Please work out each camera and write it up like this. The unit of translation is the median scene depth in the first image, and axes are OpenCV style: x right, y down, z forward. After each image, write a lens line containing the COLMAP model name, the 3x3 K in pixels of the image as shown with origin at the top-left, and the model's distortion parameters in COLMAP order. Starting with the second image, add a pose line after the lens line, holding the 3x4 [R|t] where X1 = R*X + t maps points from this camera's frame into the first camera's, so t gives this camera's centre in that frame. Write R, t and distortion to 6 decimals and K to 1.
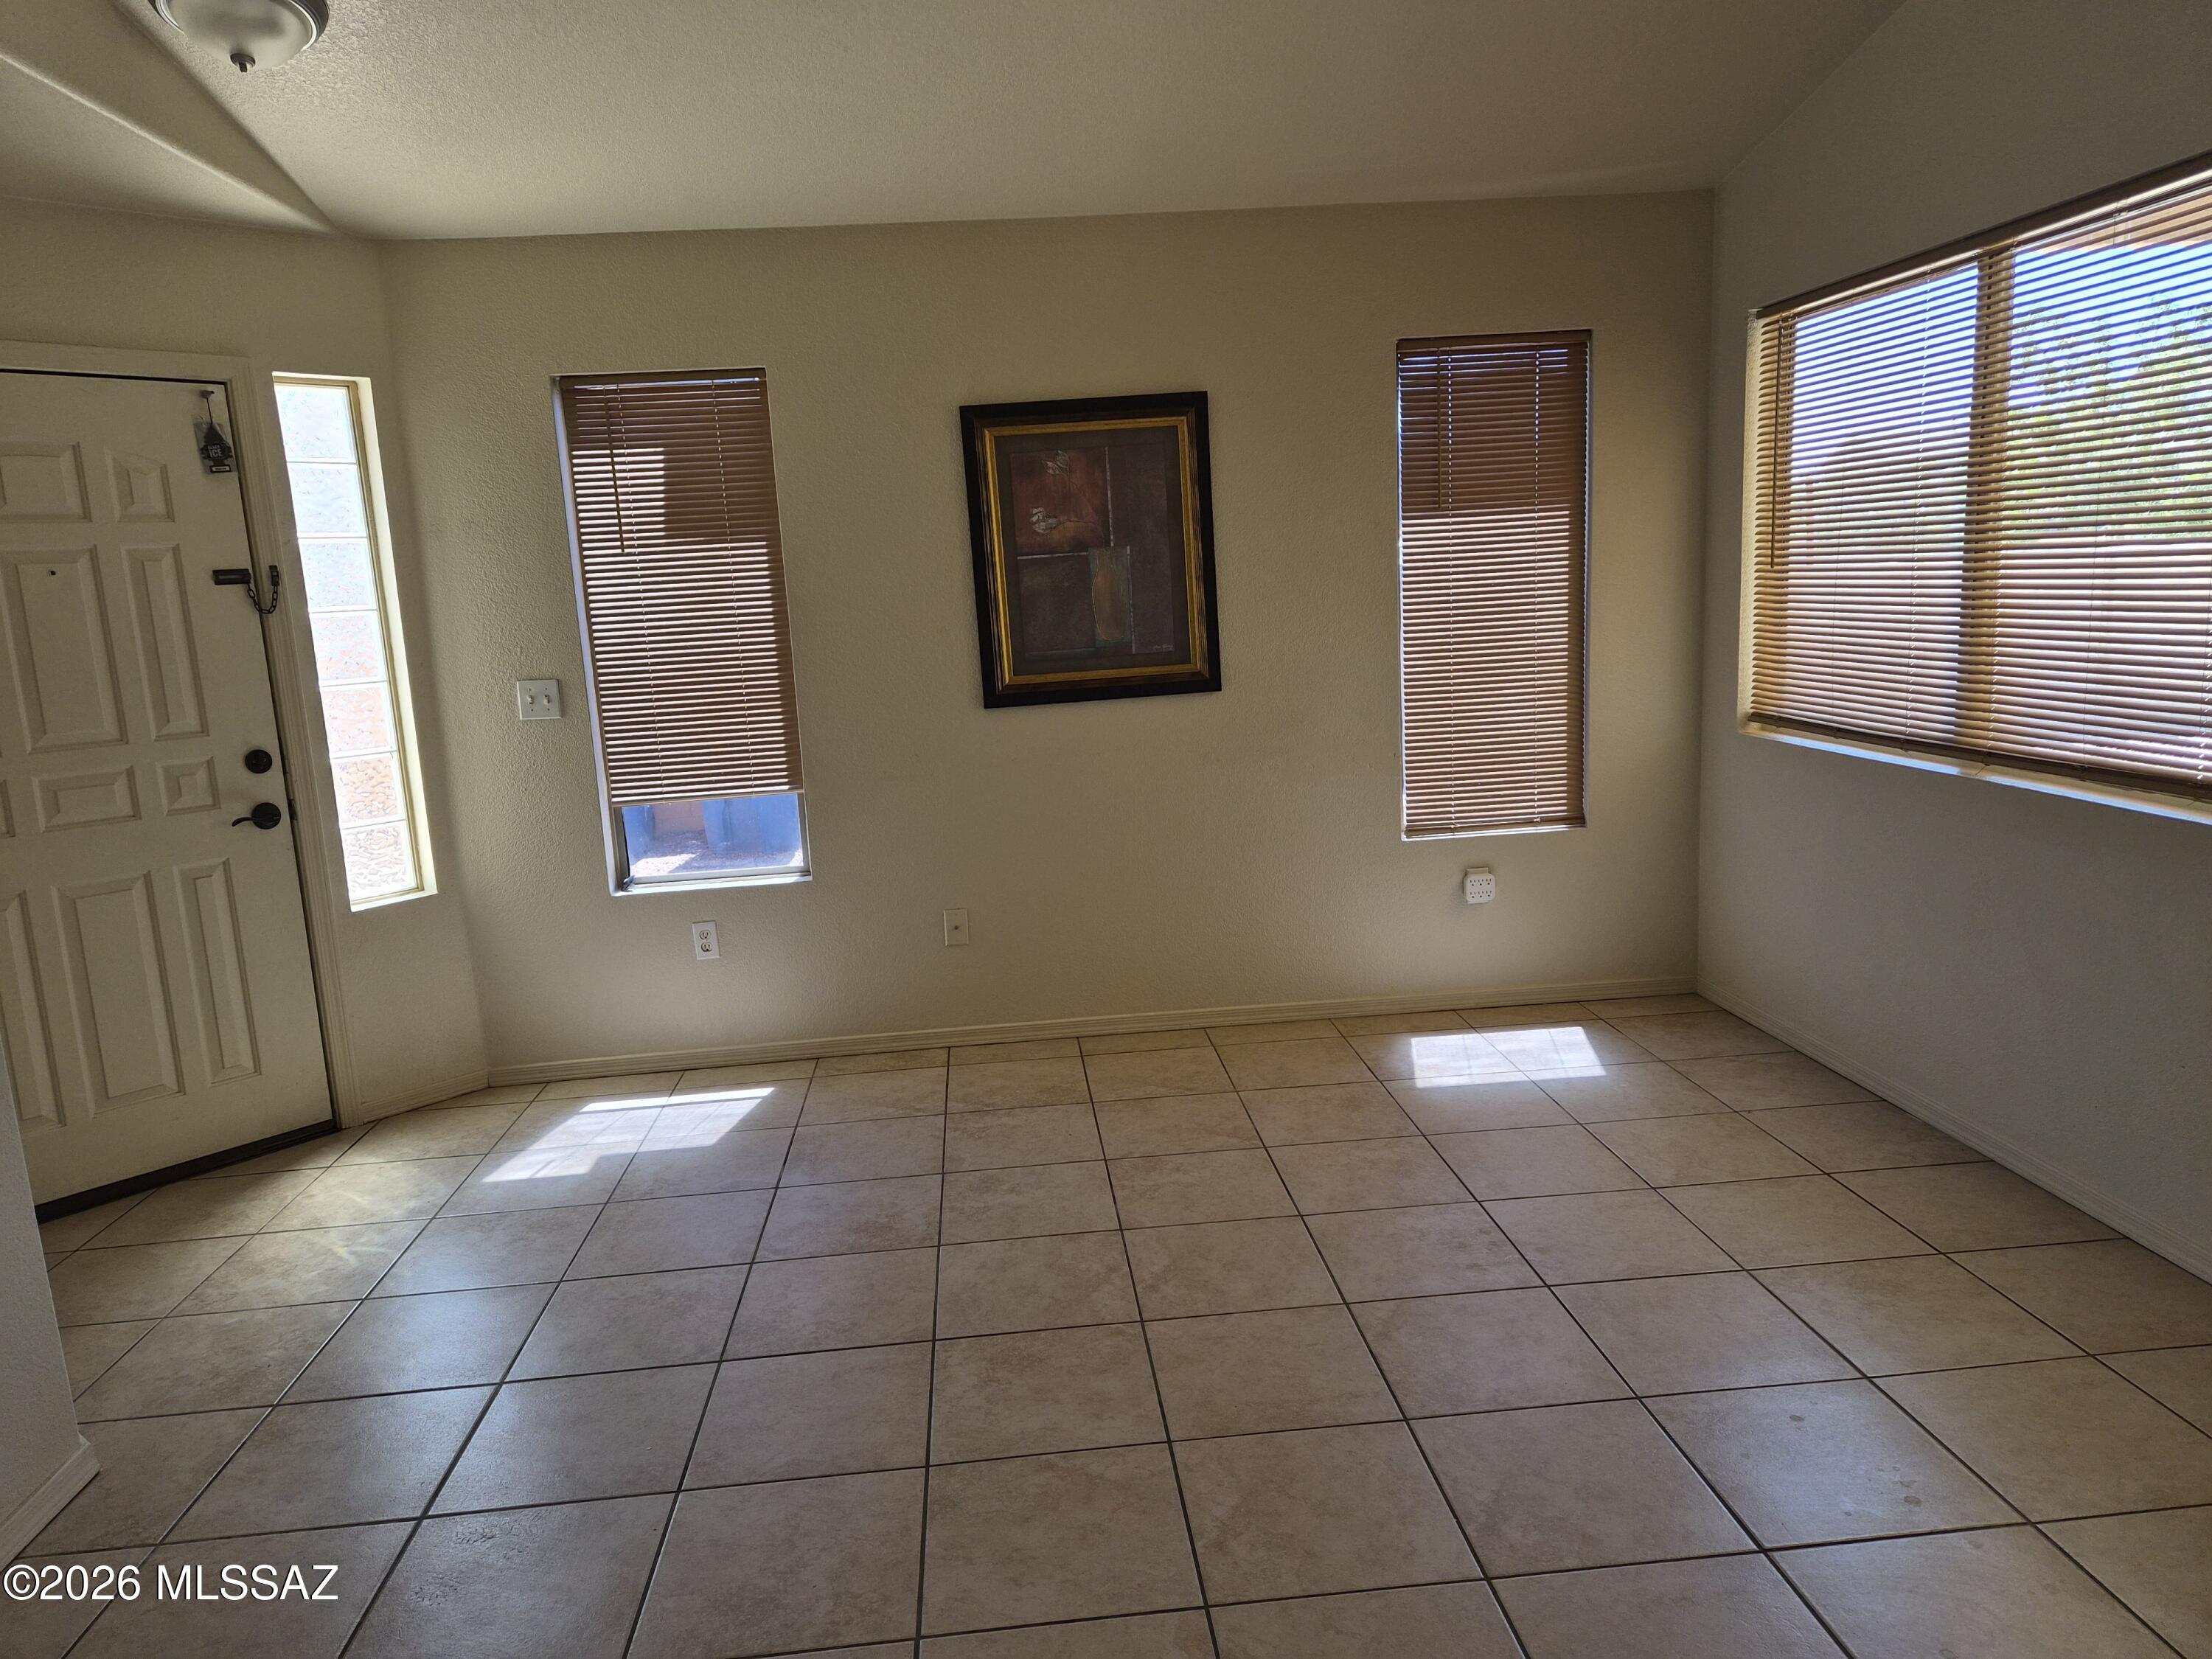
lens RADIAL K [[1476.0, 0, 1102.7], [0, 1476.0, 834.0], [0, 0, 1]] dist [0.057016, -0.021533]
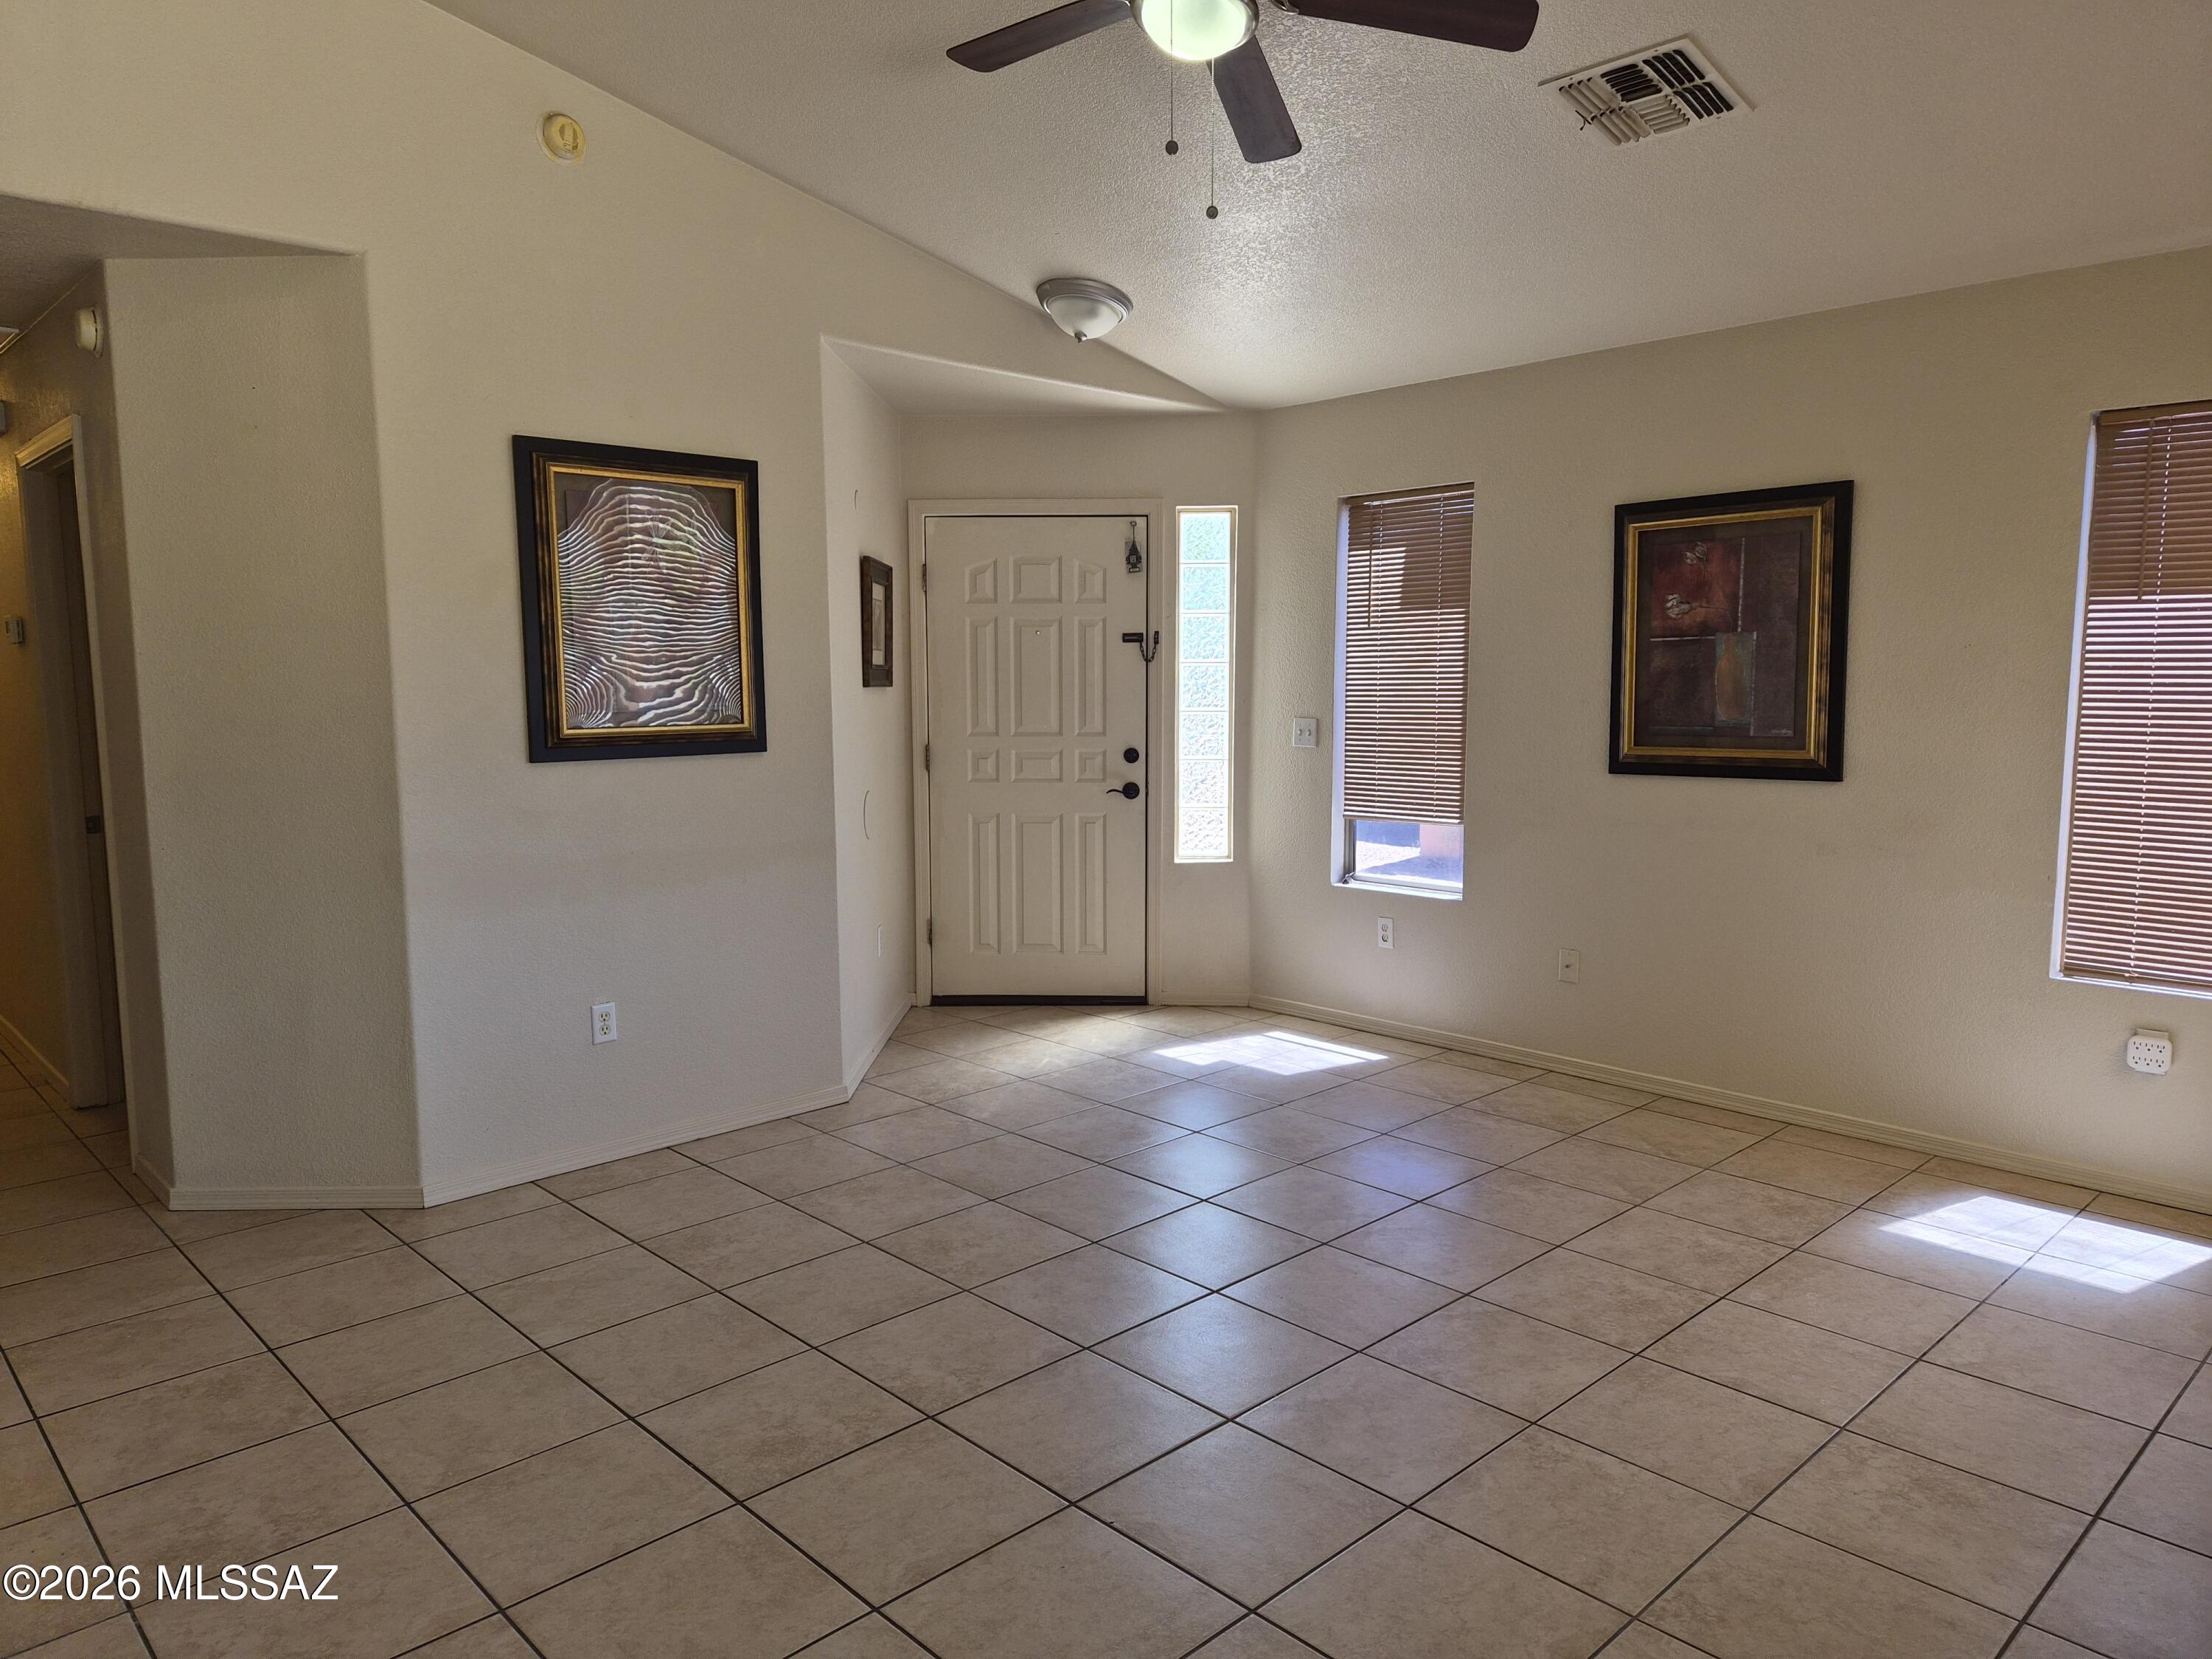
lens RADIAL K [[1476.0, 0, 1104.5], [0, 1476.0, 826.8], [0, 0, 1]] dist [0.057016, -0.021533]
pose [[0.626547, 0.134571, -0.767678, 0.559098], [-0.163773, 0.985722, 0.039129, -0.028243], [0.761982, 0.101209, 0.639640, 0.006187]]
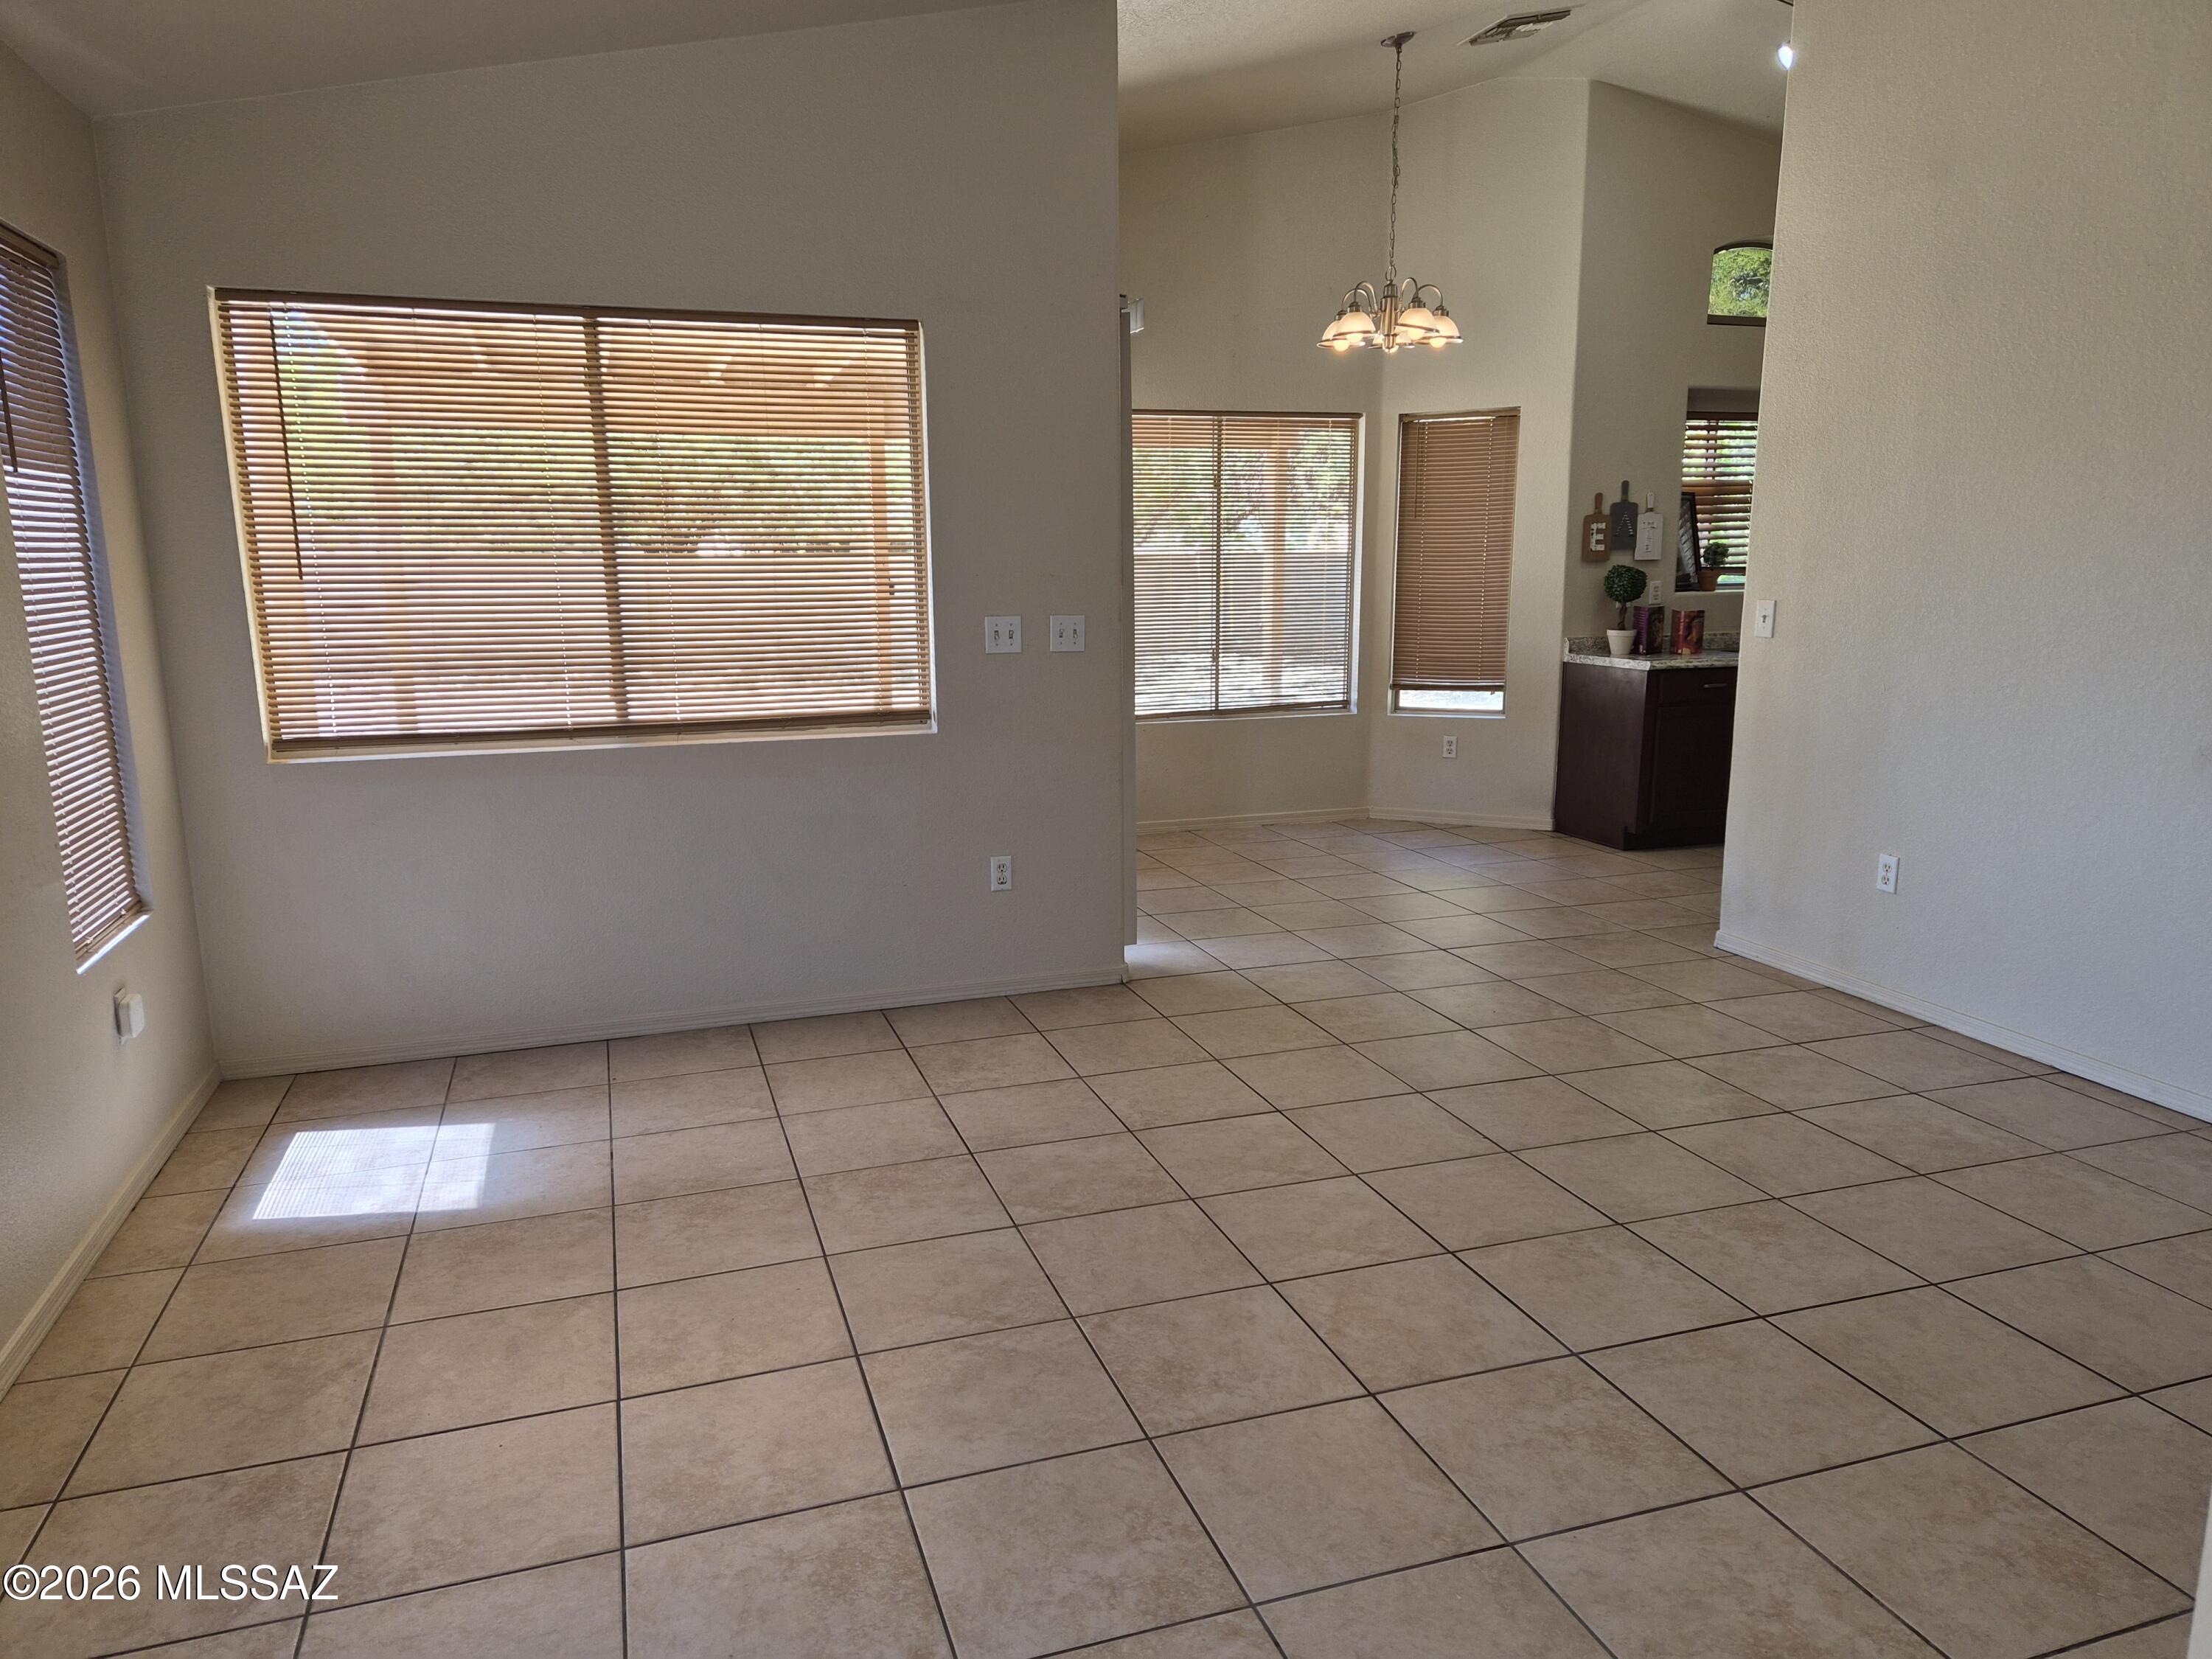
lens RADIAL K [[1476.0, 0, 1074.3], [0, 1476.0, 868.2], [0, 0, 1]] dist [0.057016, -0.021533]
pose [[-0.225829, -0.149474, 0.962631, -0.574417], [0.190000, 0.962423, 0.194014, -0.093339], [-0.955459, 0.226714, -0.188943, 0.747181]]
